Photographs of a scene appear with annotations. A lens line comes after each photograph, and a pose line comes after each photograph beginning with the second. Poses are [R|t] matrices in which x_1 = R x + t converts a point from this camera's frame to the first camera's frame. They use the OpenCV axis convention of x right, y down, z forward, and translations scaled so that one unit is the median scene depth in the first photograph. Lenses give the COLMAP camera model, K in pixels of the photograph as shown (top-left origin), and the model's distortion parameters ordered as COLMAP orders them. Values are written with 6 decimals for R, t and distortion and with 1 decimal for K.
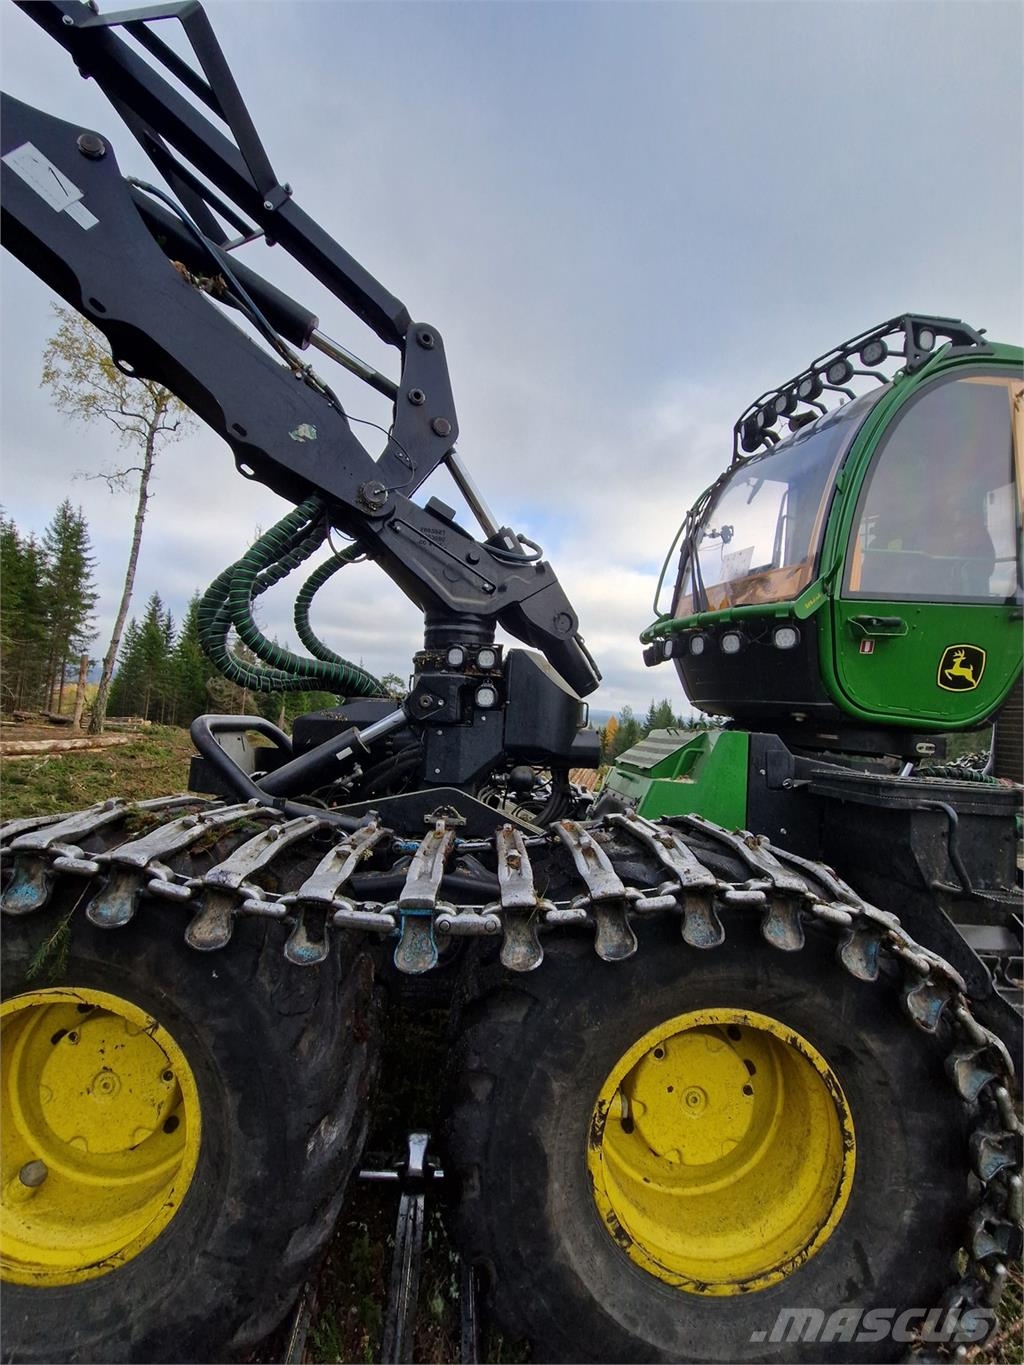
lens RADIAL K [[552.1, 0, 508.1], [0, 552.1, 685.4], [0, 0, 1]] dist [0.012063, -0.007910]
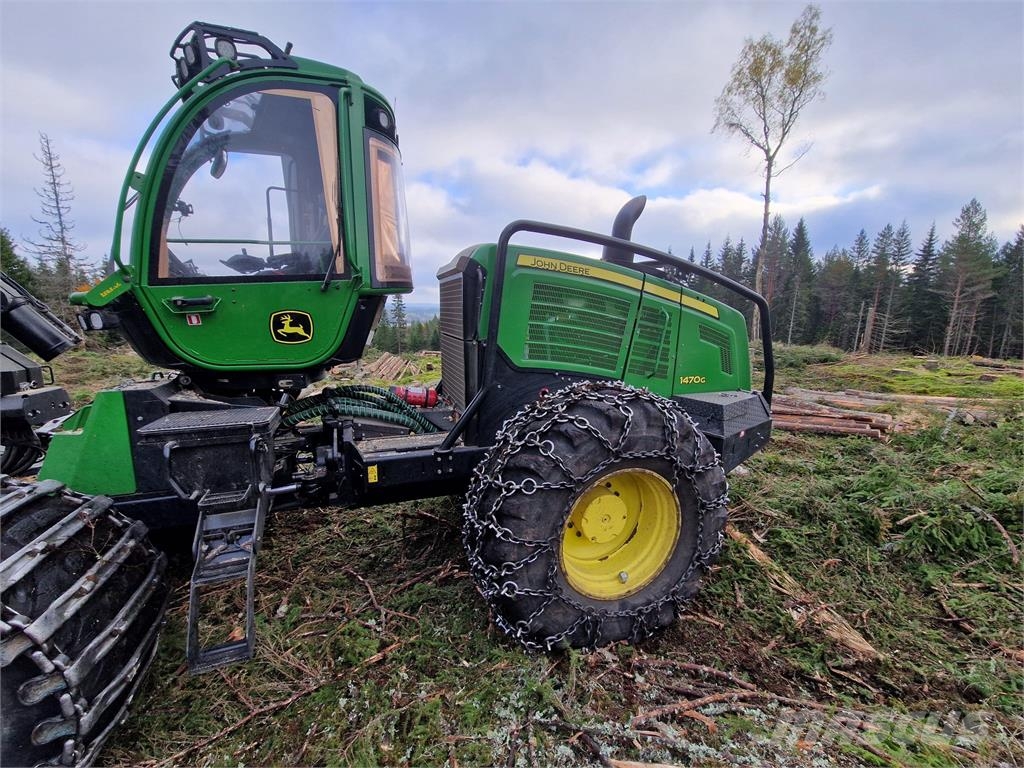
lens RADIAL K [[414.2, 0, 512.5], [0, 414.2, 387.7], [0, 0, 1]] dist [0.012063, -0.007910]
pose [[0.946438, -0.125979, 0.297296, 1.007926], [0.049893, 0.966746, 0.250824, -0.118436], [-0.319009, -0.222556, 0.921250, -0.183480]]
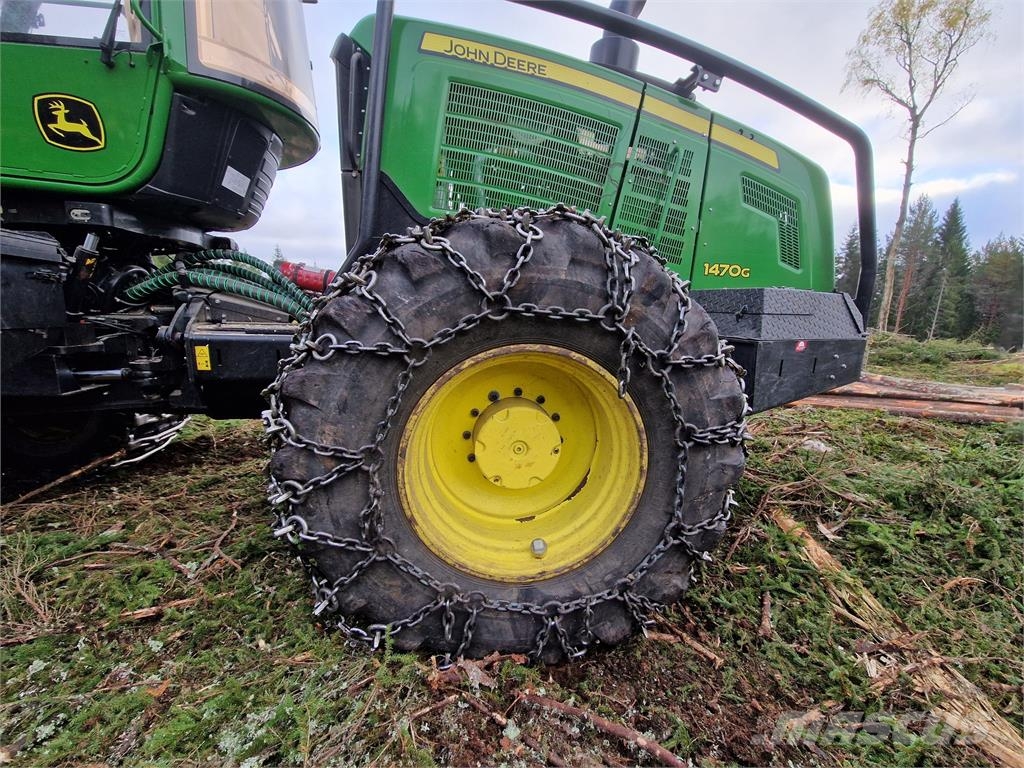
lens RADIAL K [[414.2, 0, 516.9], [0, 414.2, 391.3], [0, 0, 1]] dist [0.012063, -0.007910]
pose [[0.991322, -0.069188, 0.111774, 1.474666], [0.038831, 0.966465, 0.253846, 0.270640], [-0.125588, -0.247302, 0.960765, 0.081321]]
